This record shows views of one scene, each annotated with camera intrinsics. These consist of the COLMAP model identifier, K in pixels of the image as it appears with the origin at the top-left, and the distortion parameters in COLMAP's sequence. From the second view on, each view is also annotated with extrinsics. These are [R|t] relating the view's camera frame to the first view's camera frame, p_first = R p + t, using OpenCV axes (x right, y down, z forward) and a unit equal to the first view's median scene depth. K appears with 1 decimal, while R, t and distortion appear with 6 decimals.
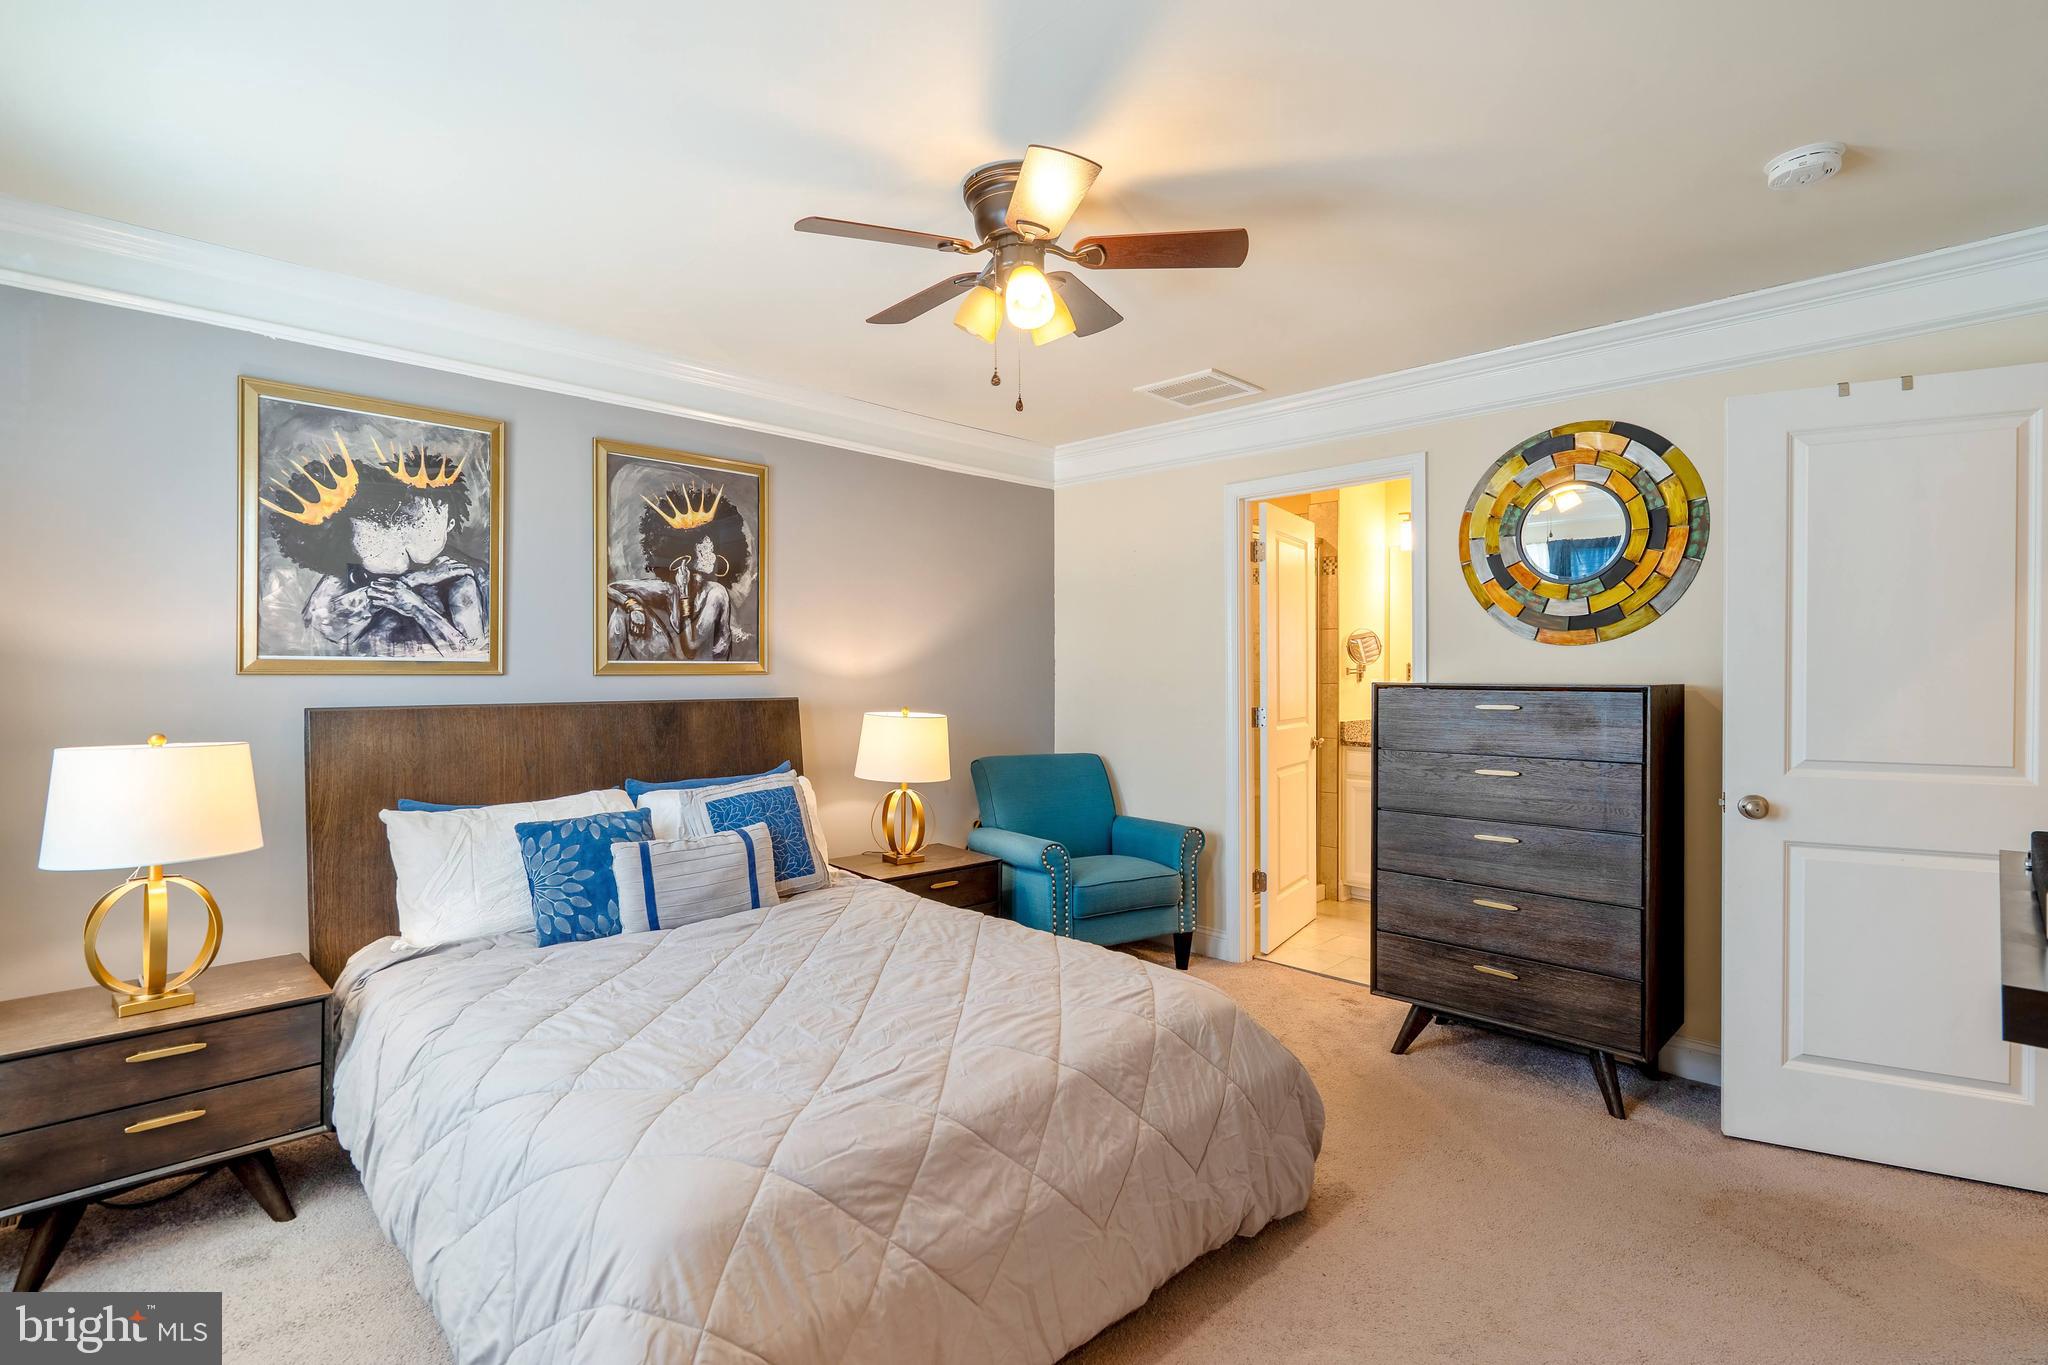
lens RADIAL K [[933.8, 0, 1024.6], [0, 933.8, 676.9], [0, 0, 1]] dist [-0.002954, -0.000143]
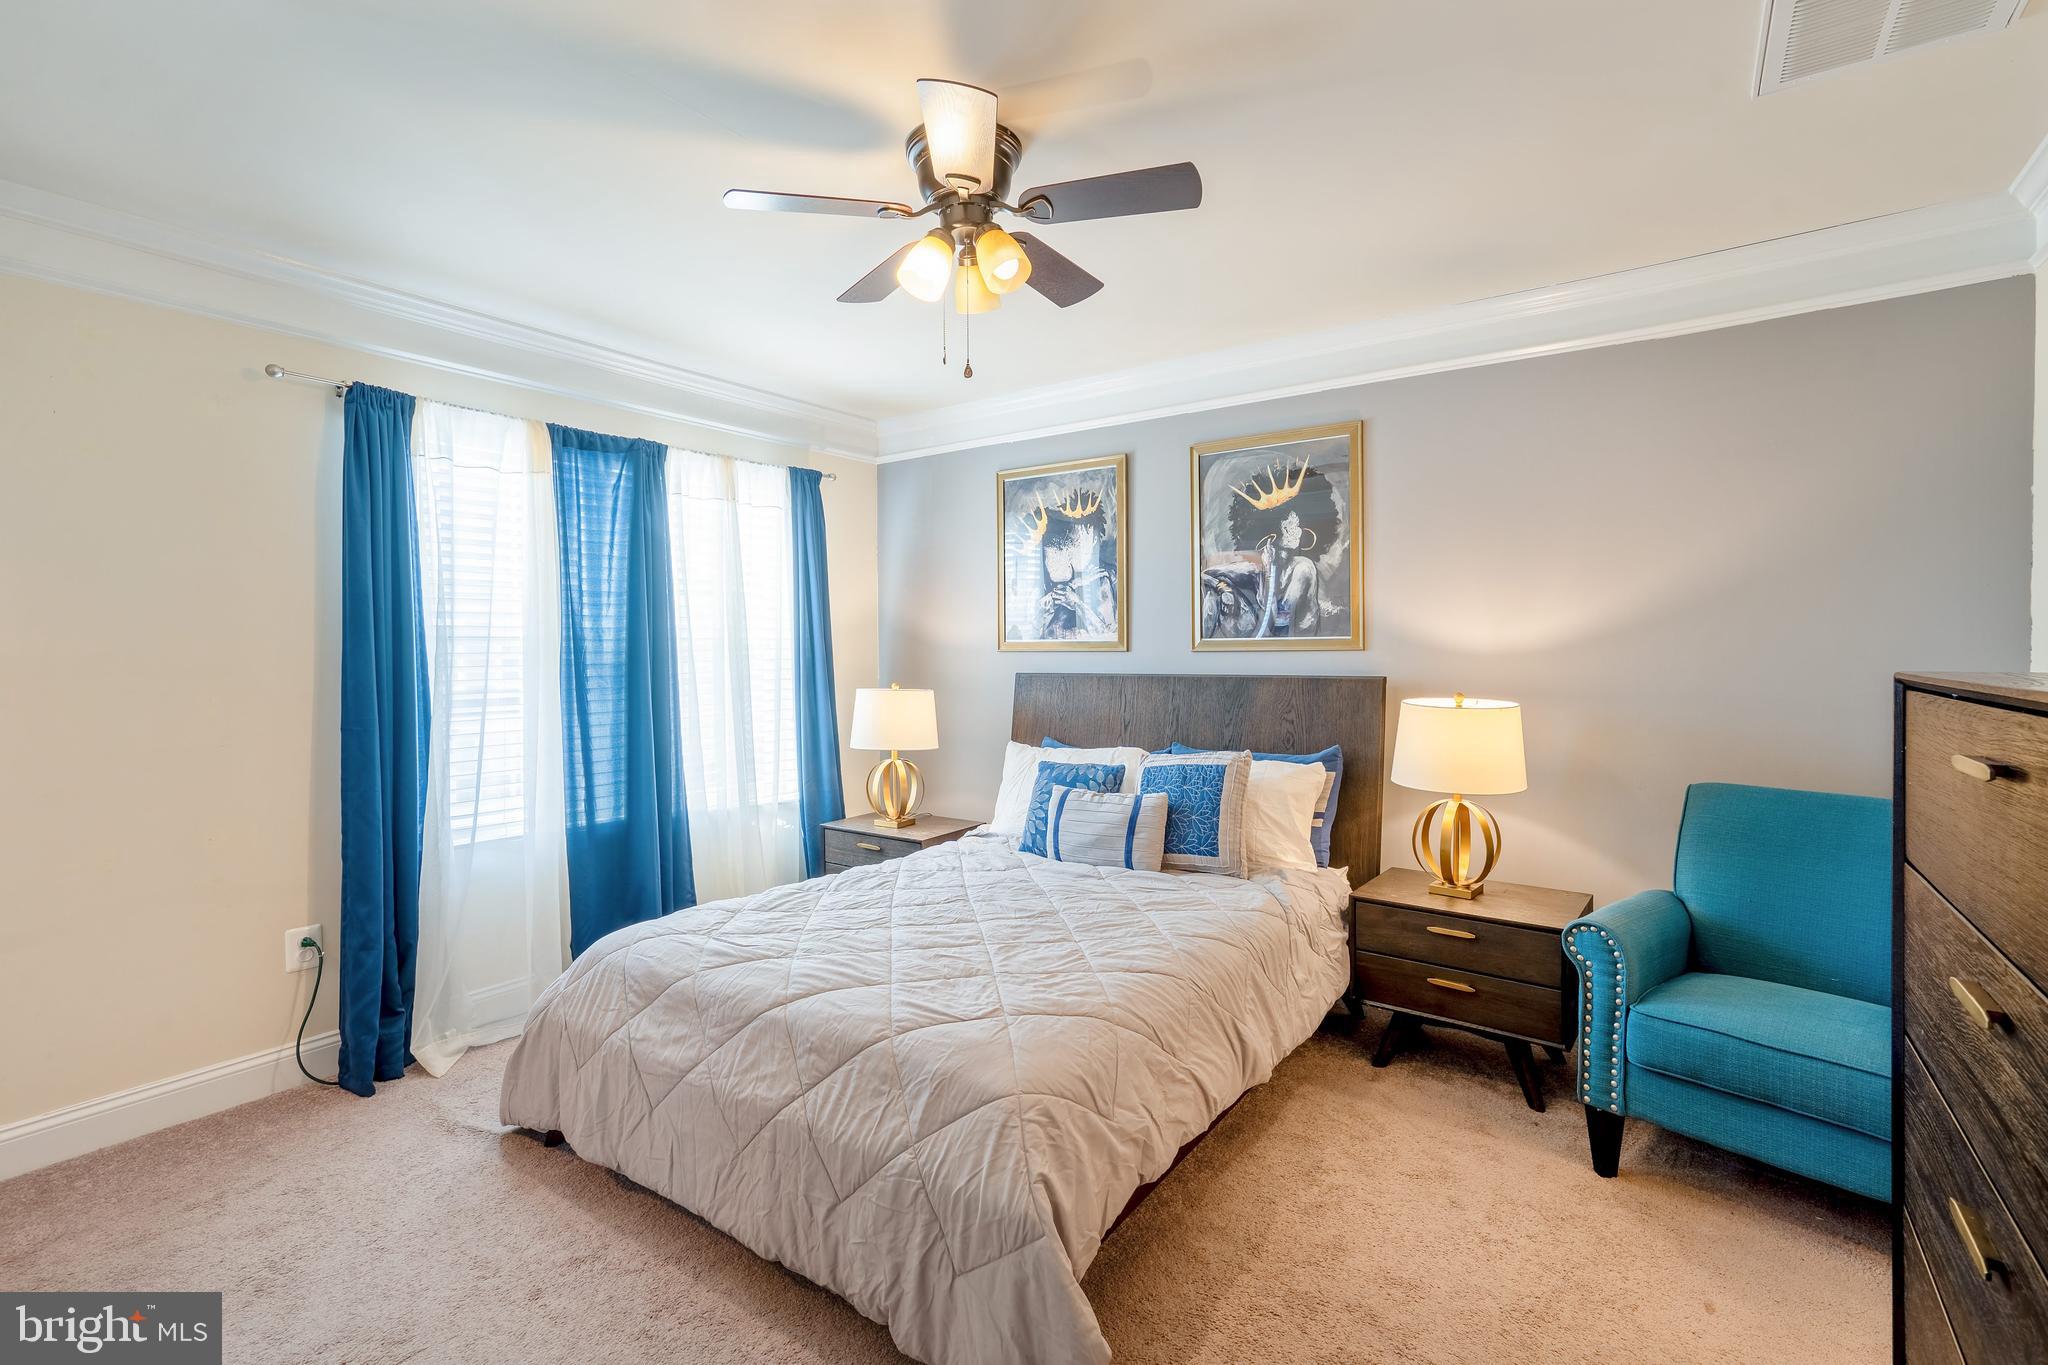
lens RADIAL K [[933.8, 0, 1027.6], [0, 933.8, 665.8], [0, 0, 1]] dist [-0.002954, -0.000143]
pose [[0.186932, 0.014935, -0.982259, 0.623842], [-0.000209, 0.999885, 0.015163, -0.001527], [0.982373, -0.002629, 0.186913, 0.573922]]
